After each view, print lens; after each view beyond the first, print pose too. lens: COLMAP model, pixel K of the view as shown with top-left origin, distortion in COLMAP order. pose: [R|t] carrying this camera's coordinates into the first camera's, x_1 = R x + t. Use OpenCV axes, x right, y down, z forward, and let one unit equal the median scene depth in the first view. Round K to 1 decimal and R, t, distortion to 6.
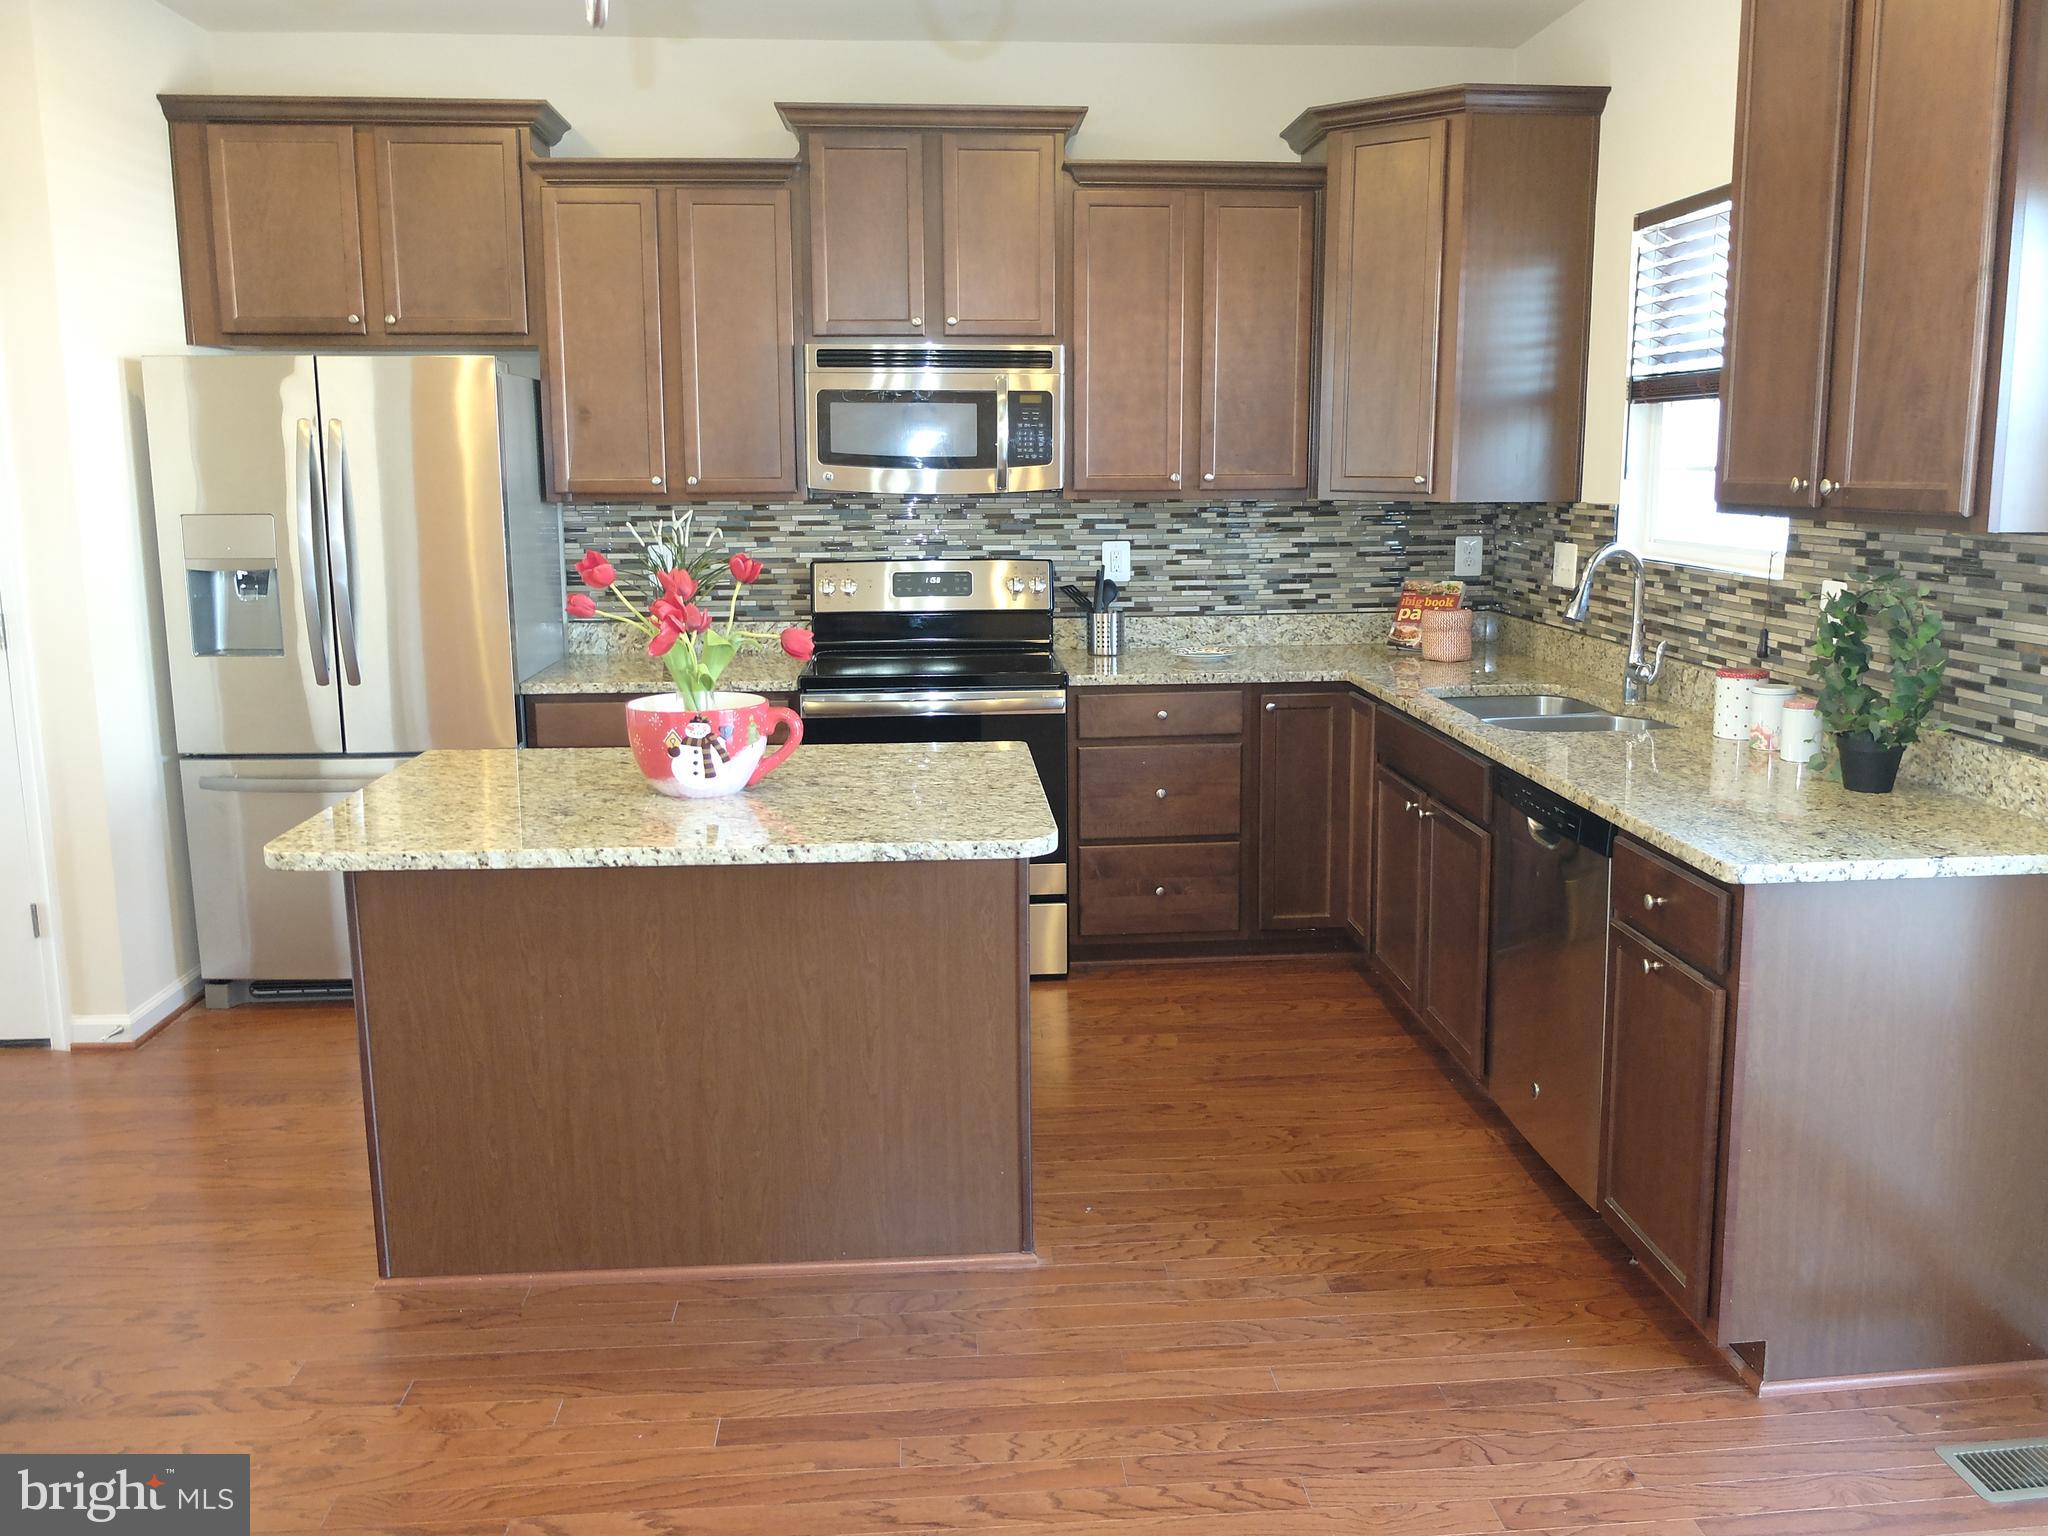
lens RADIAL K [[1614.9, 0, 1016.3], [0, 1614.9, 746.9], [0, 0, 1]] dist [-0.014330, -0.014144]
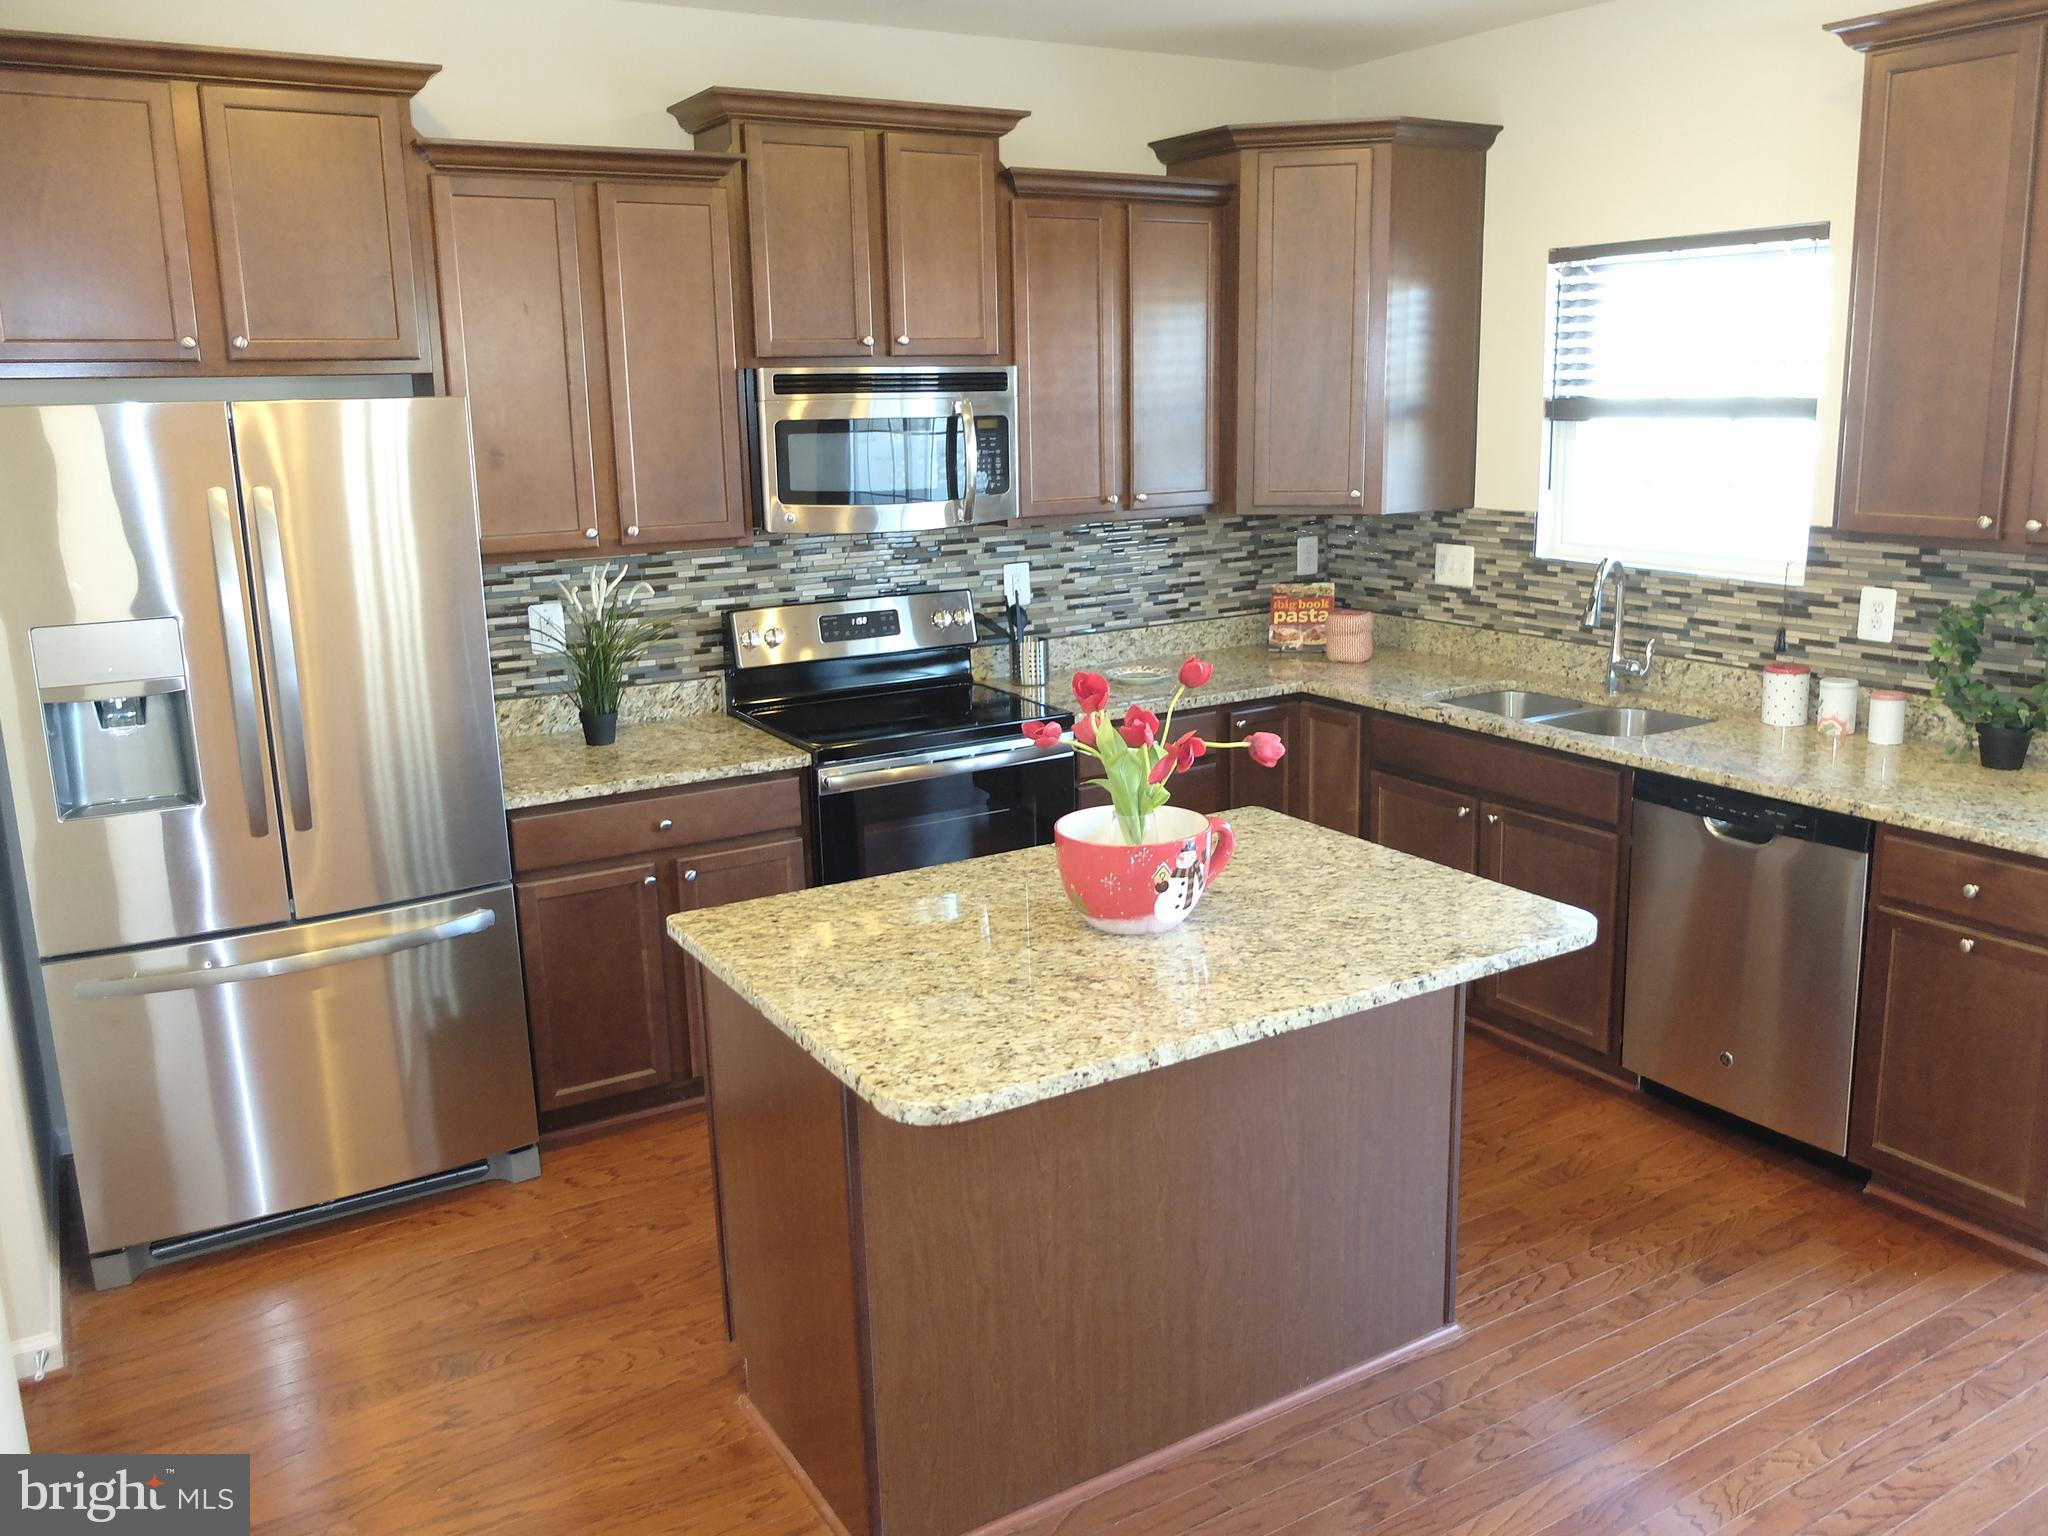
lens RADIAL K [[1620.5, 0, 1021.6], [0, 1620.5, 756.2], [0, 0, 1]] dist [-0.027440, -0.001451]
pose [[0.890038, -0.116033, 0.440874, -0.426940], [0.098991, 0.993183, 0.061551, -0.083434], [-0.445010, -0.011140, 0.895456, 0.156918]]
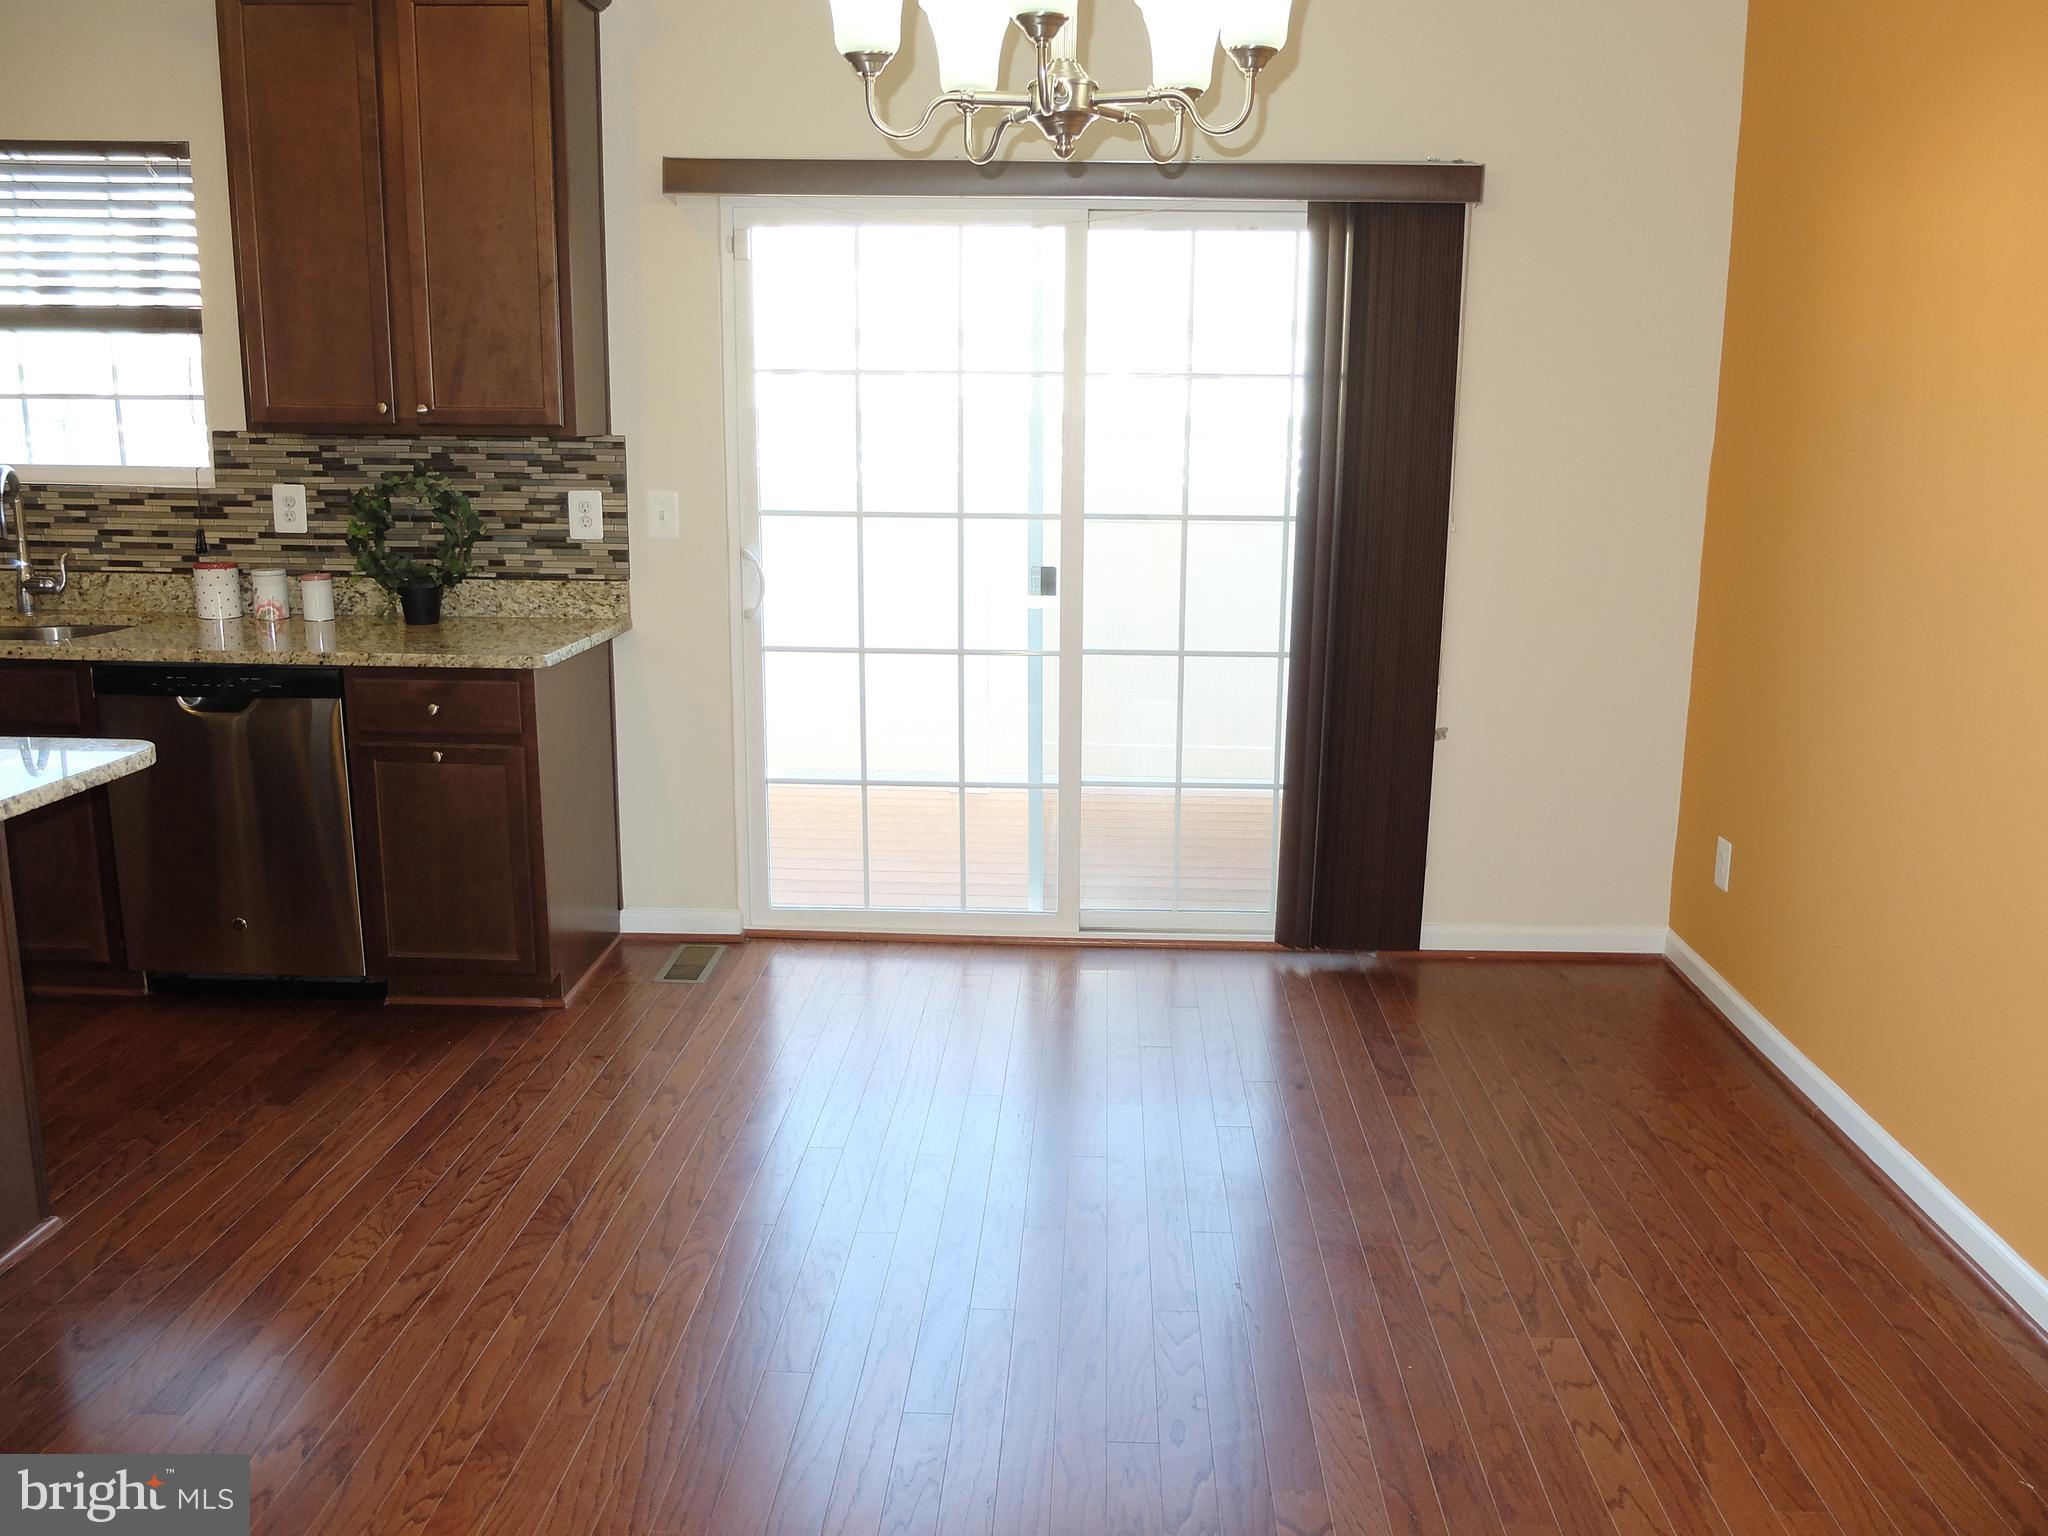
lens RADIAL K [[1665.2, 0, 1027.3], [0, 1665.2, 741.4], [0, 0, 1]] dist [0.001971, 0.010294]
pose [[0.120642, -0.185135, 0.975280, -0.563902], [0.162274, 0.972918, 0.164613, -0.018094], [-0.979343, 0.138404, 0.147418, 0.171830]]
